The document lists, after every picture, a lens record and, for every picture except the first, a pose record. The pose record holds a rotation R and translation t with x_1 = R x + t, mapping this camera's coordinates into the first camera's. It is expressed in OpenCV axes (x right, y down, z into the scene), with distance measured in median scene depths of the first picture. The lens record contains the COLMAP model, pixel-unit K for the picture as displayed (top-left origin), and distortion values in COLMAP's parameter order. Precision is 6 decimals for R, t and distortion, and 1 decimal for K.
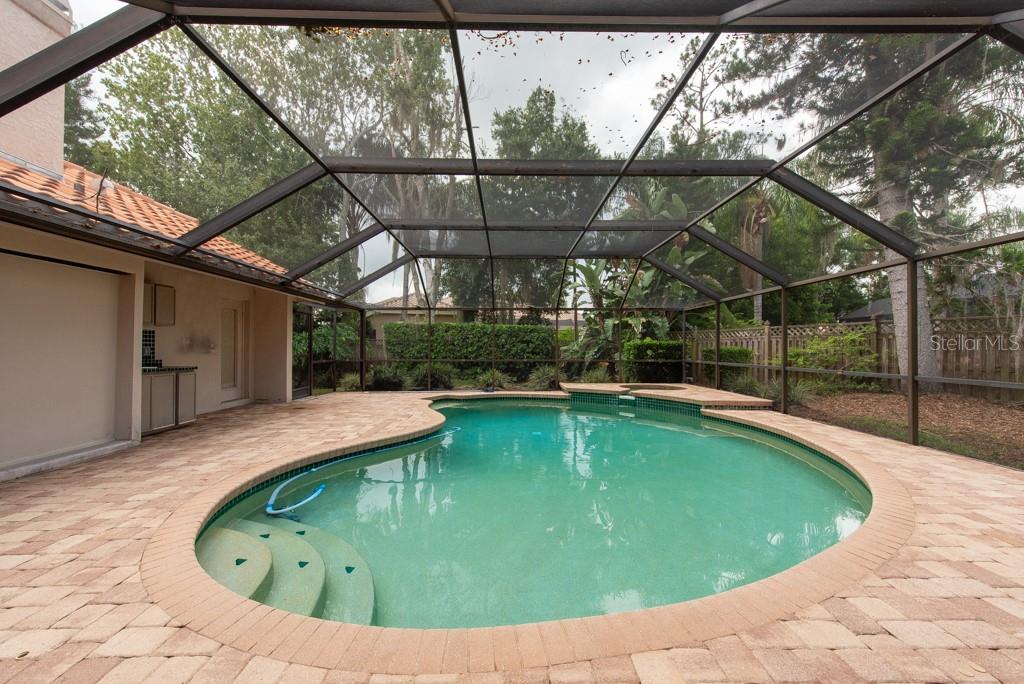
lens RADIAL K [[406.9, 0, 509.1], [0, 406.9, 346.4], [0, 0, 1]] dist [0.012941, -0.001532]
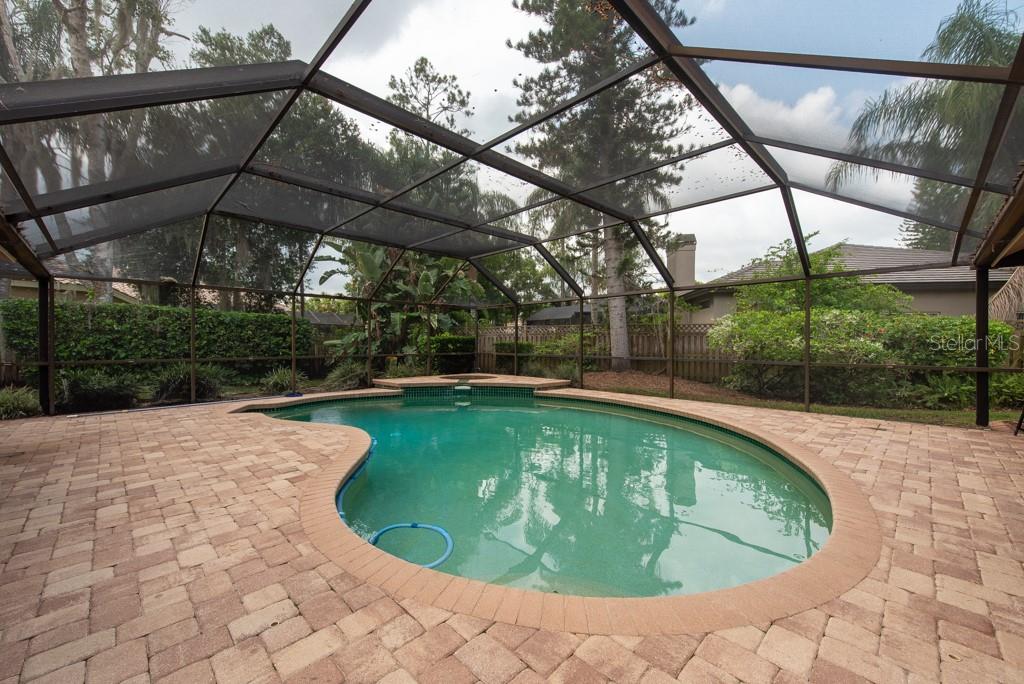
lens RADIAL K [[406.9, 0, 516.6], [0, 406.9, 343.7], [0, 0, 1]] dist [0.012941, -0.001532]
pose [[0.716601, -0.003747, 0.697473, -0.338466], [-0.000900, 0.999980, 0.006297, 0.002372], [-0.697482, -0.005141, 0.716584, 0.129410]]
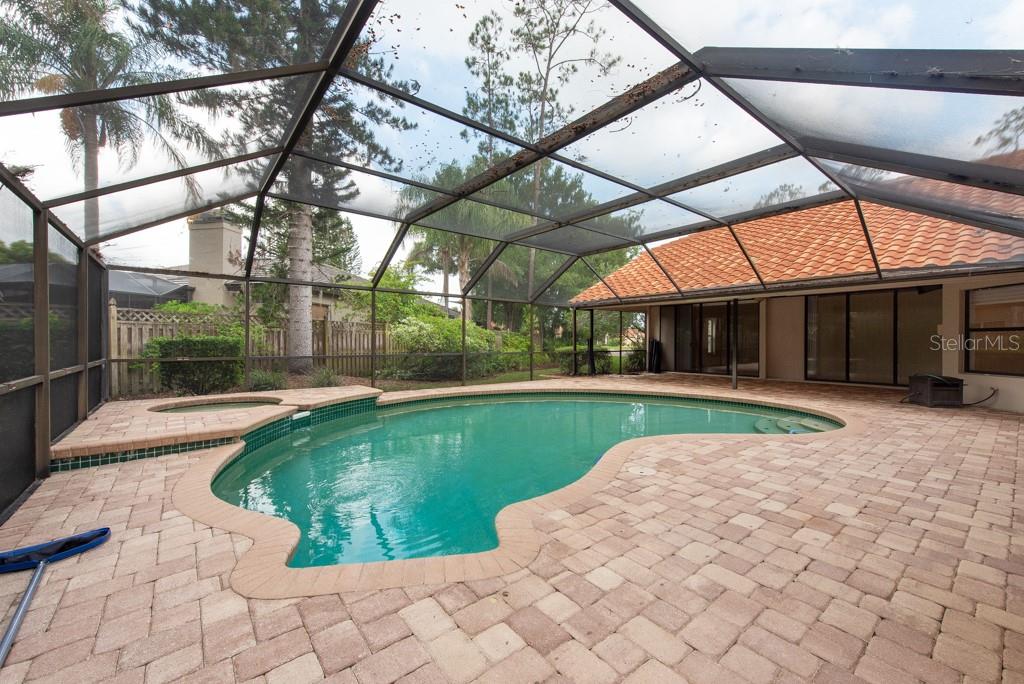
lens RADIAL K [[406.9, 0, 510.3], [0, 406.9, 340.1], [0, 0, 1]] dist [0.012941, -0.001532]
pose [[-0.613827, -0.001866, 0.789438, -0.399186], [-0.007801, 0.999963, -0.003702, 0.006294], [-0.789402, -0.008431, -0.613819, 1.085248]]
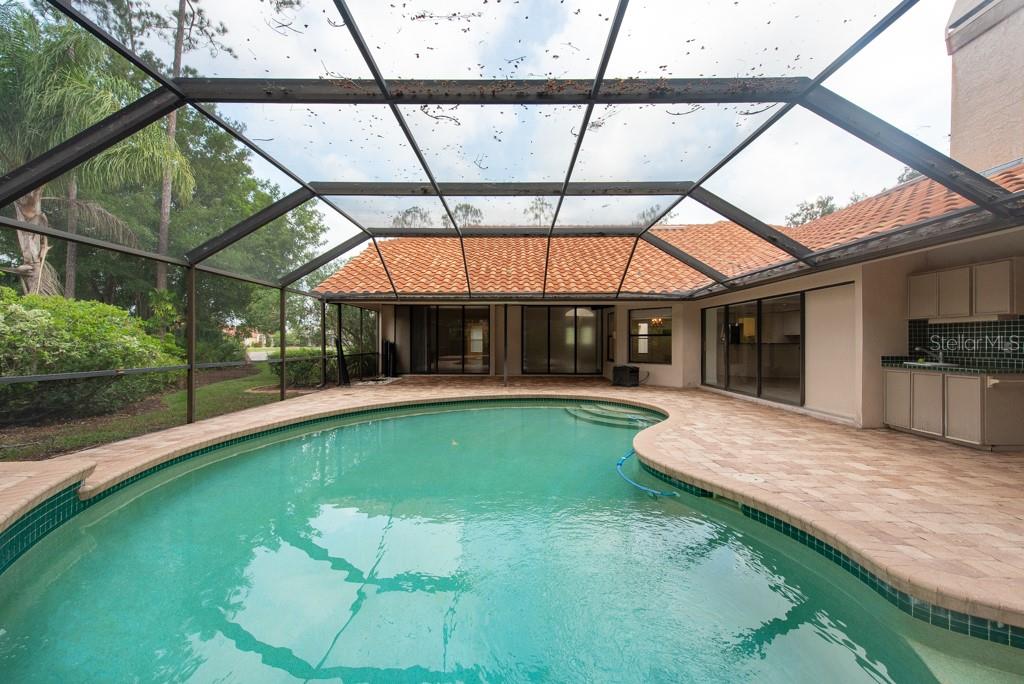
lens RADIAL K [[406.9, 0, 514.1], [0, 406.9, 348.6], [0, 0, 1]] dist [0.012941, -0.001532]
pose [[-0.999855, -0.002983, 0.016746, 0.026861], [-0.002803, 0.999939, 0.010723, 0.004120], [-0.016777, 0.010675, -0.999802, 1.129872]]
